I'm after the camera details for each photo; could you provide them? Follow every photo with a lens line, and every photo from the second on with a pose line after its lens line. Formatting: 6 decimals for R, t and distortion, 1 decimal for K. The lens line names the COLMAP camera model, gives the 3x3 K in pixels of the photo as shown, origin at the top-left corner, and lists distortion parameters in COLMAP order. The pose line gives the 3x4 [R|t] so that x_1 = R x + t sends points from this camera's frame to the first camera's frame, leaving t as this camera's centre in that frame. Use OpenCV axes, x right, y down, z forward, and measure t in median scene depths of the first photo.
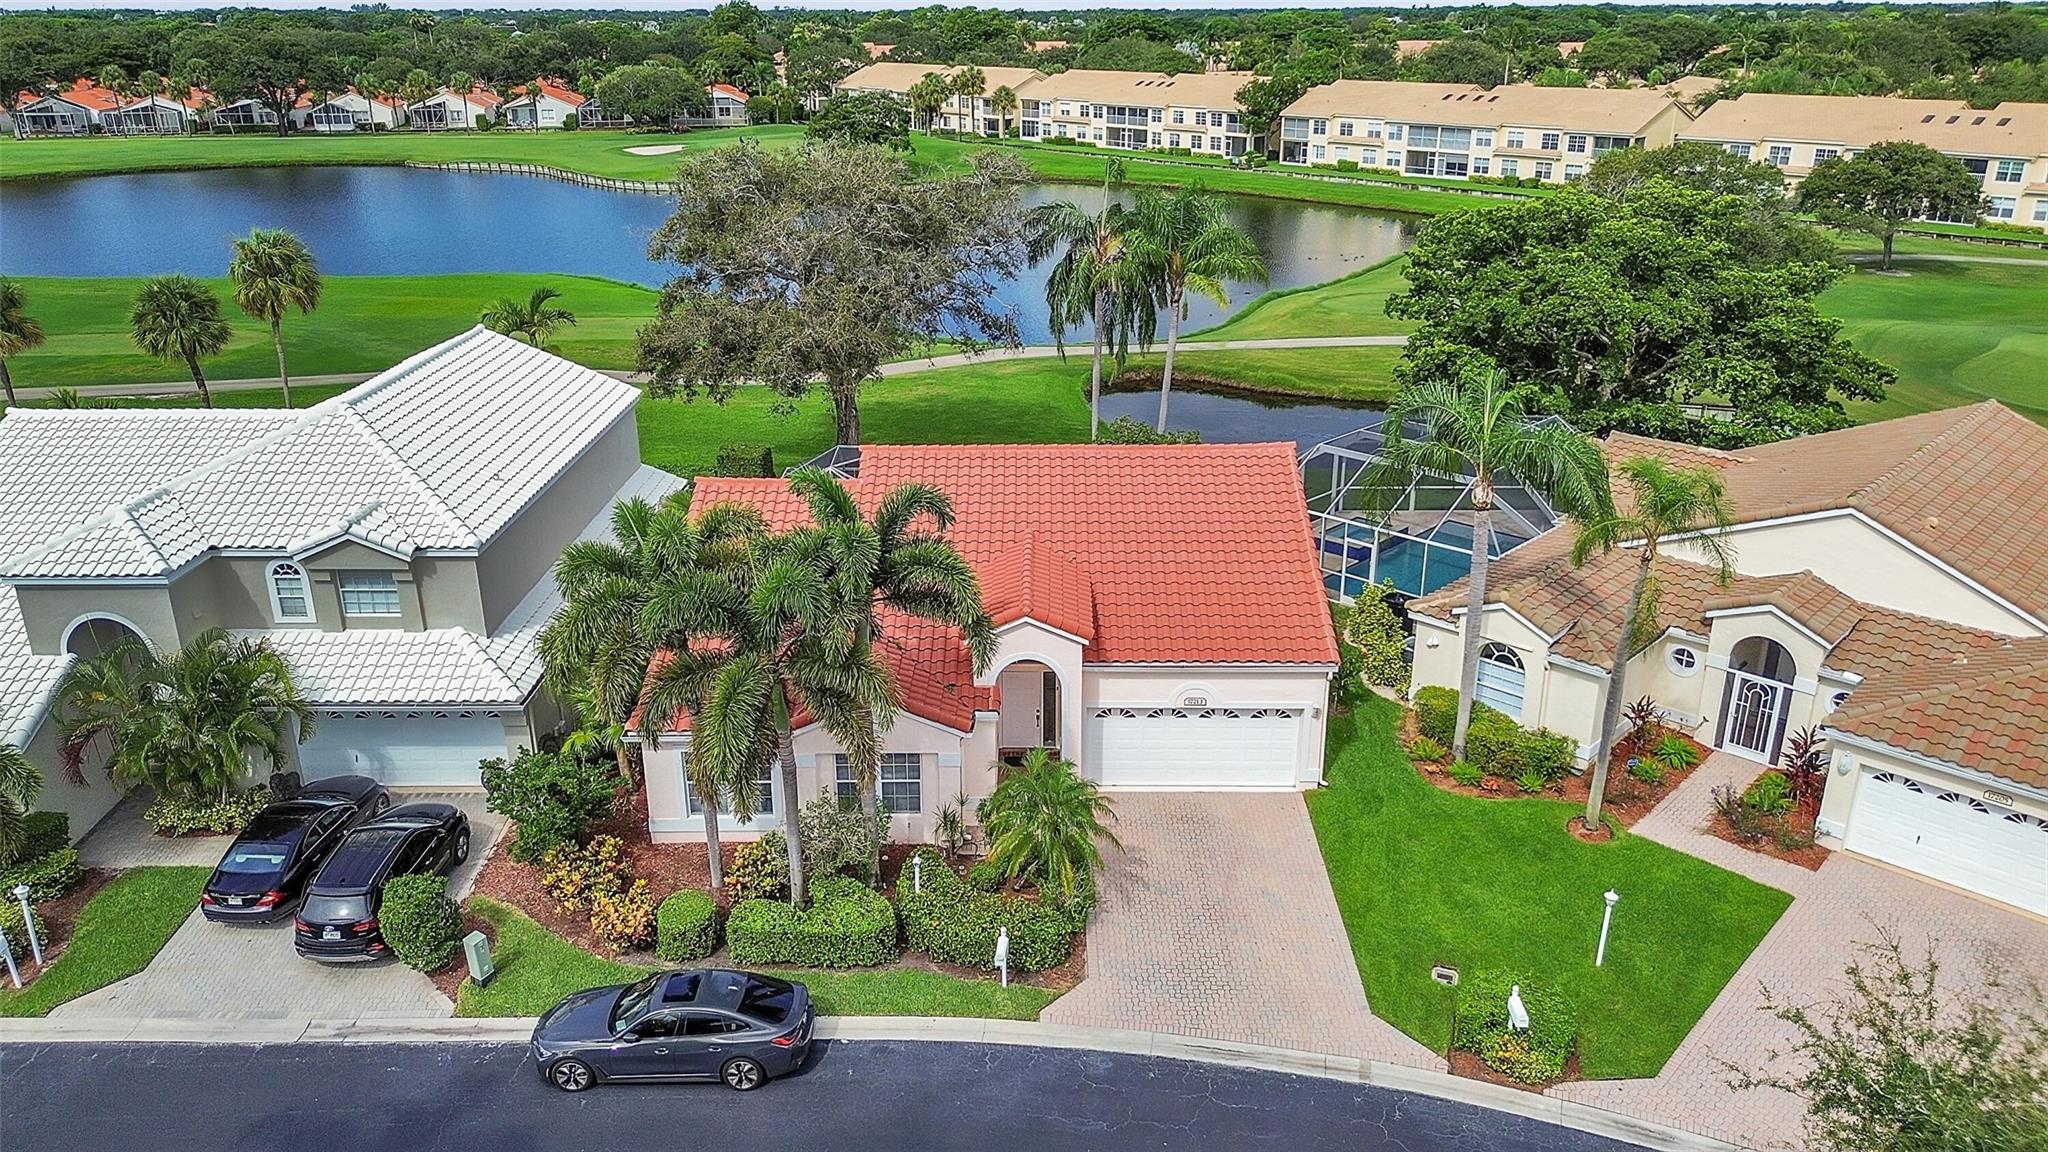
lens RADIAL K [[1475.1, 0, 1024.0], [0, 1475.1, 576.0], [0, 0, 1]] dist [0.046207, -0.043650]
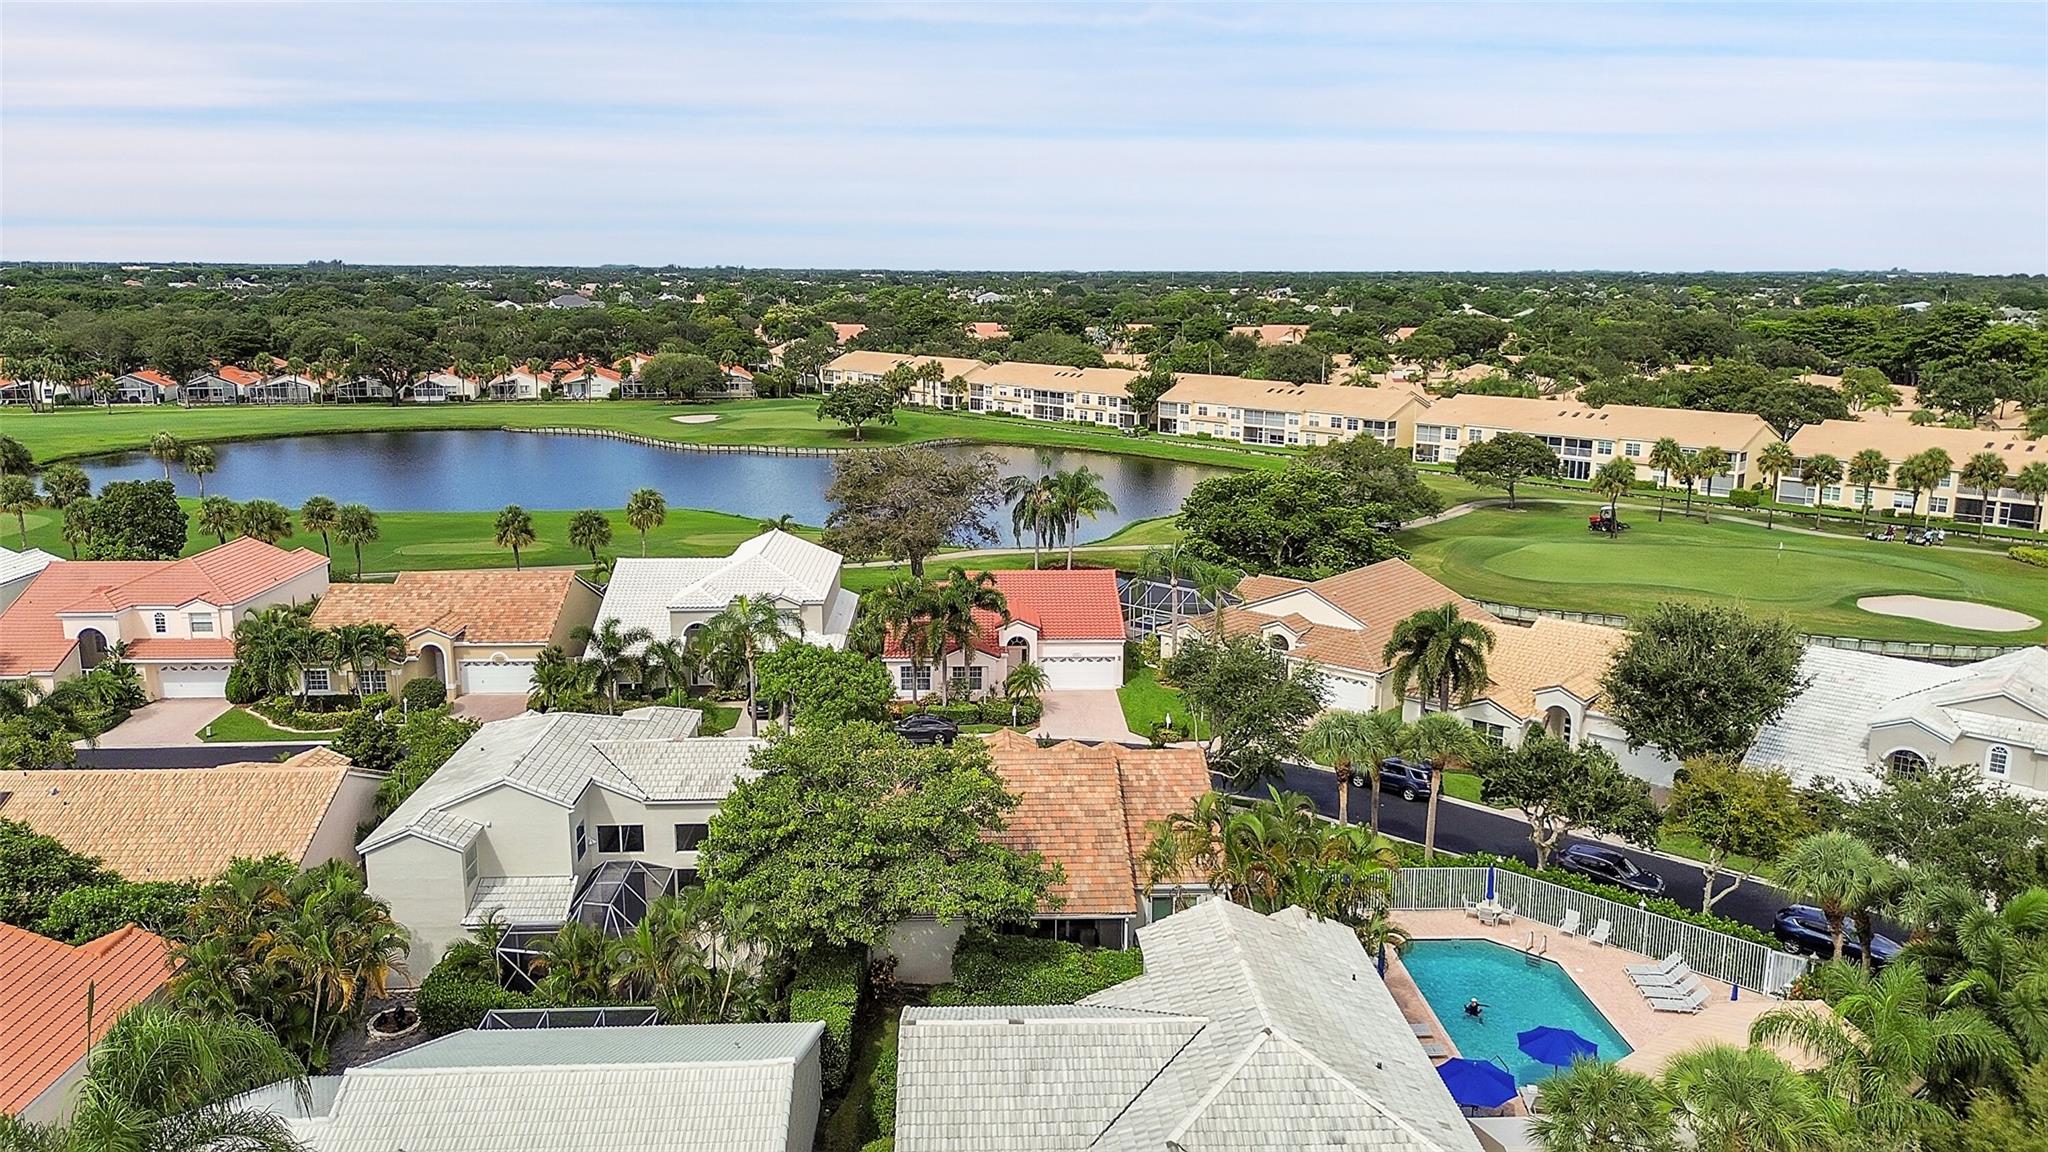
lens RADIAL K [[1475.1, 0, 1024.0], [0, 1475.1, 576.0], [0, 0, 1]] dist [0.046207, -0.043650]
pose [[0.998711, -0.000818, 0.050747, -0.024880], [0.008807, 0.987494, -0.157410, 0.073831], [-0.049984, 0.157654, 0.986229, -0.350493]]
